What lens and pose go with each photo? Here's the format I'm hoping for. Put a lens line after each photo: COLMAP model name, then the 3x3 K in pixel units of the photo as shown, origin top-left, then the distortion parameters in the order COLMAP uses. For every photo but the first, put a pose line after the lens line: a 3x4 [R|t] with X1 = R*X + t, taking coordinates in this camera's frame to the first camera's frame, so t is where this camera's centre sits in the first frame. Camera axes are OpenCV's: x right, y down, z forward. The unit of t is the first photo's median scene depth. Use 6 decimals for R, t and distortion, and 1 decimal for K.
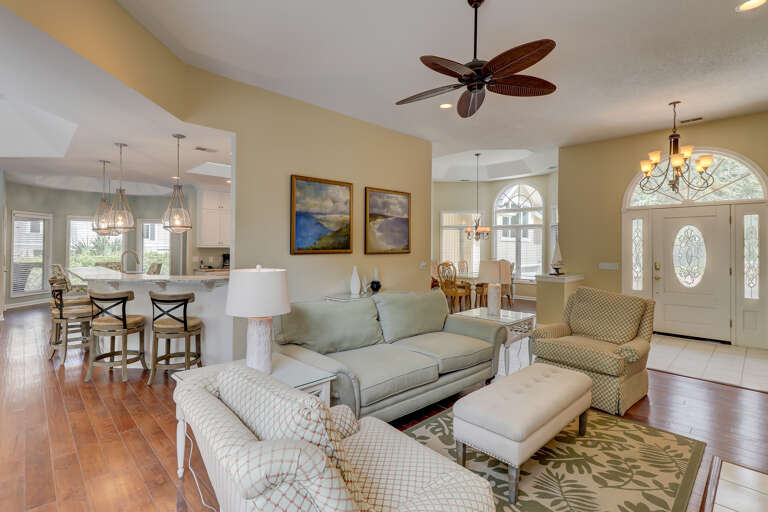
lens RADIAL K [[372.4, 0, 372.4], [0, 372.4, 243.6], [0, 0, 1]] dist [0.001963, 0.001200]
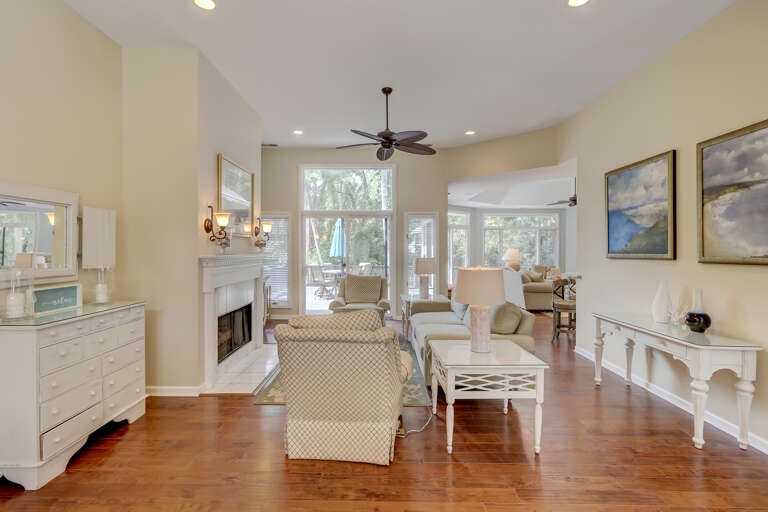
lens RADIAL K [[368.9, 0, 370.9], [0, 368.9, 252.0], [0, 0, 1]] dist [-0.000949, -0.000334]
pose [[-0.706262, 0.000101, -0.707950, 0.806643], [-0.000515, 1.000000, 0.000657, 0.013378], [0.707950, 0.000829, -0.706262, 1.154431]]
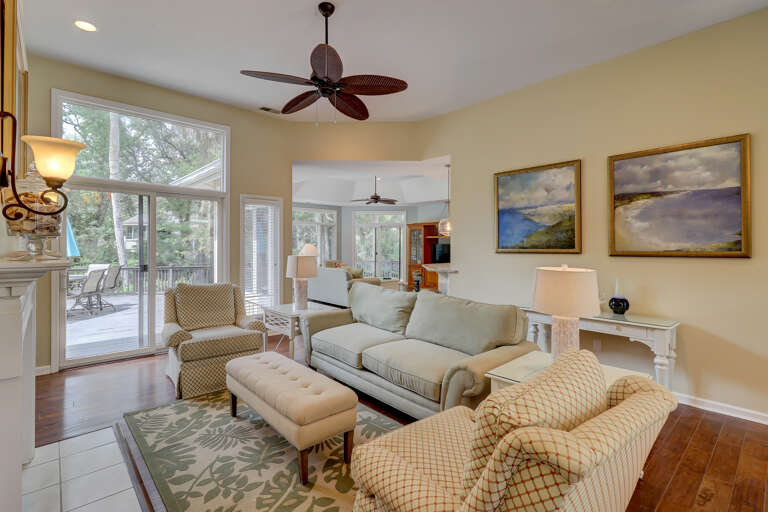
lens RADIAL K [[372.4, 0, 372.4], [0, 372.4, 243.6], [0, 0, 1]] dist [0.001963, 0.001200]
pose [[-0.042438, -0.009659, -0.999052, 0.751236], [0.003042, 0.999947, -0.009797, 0.012494], [0.999094, -0.003454, -0.042406, 0.662247]]
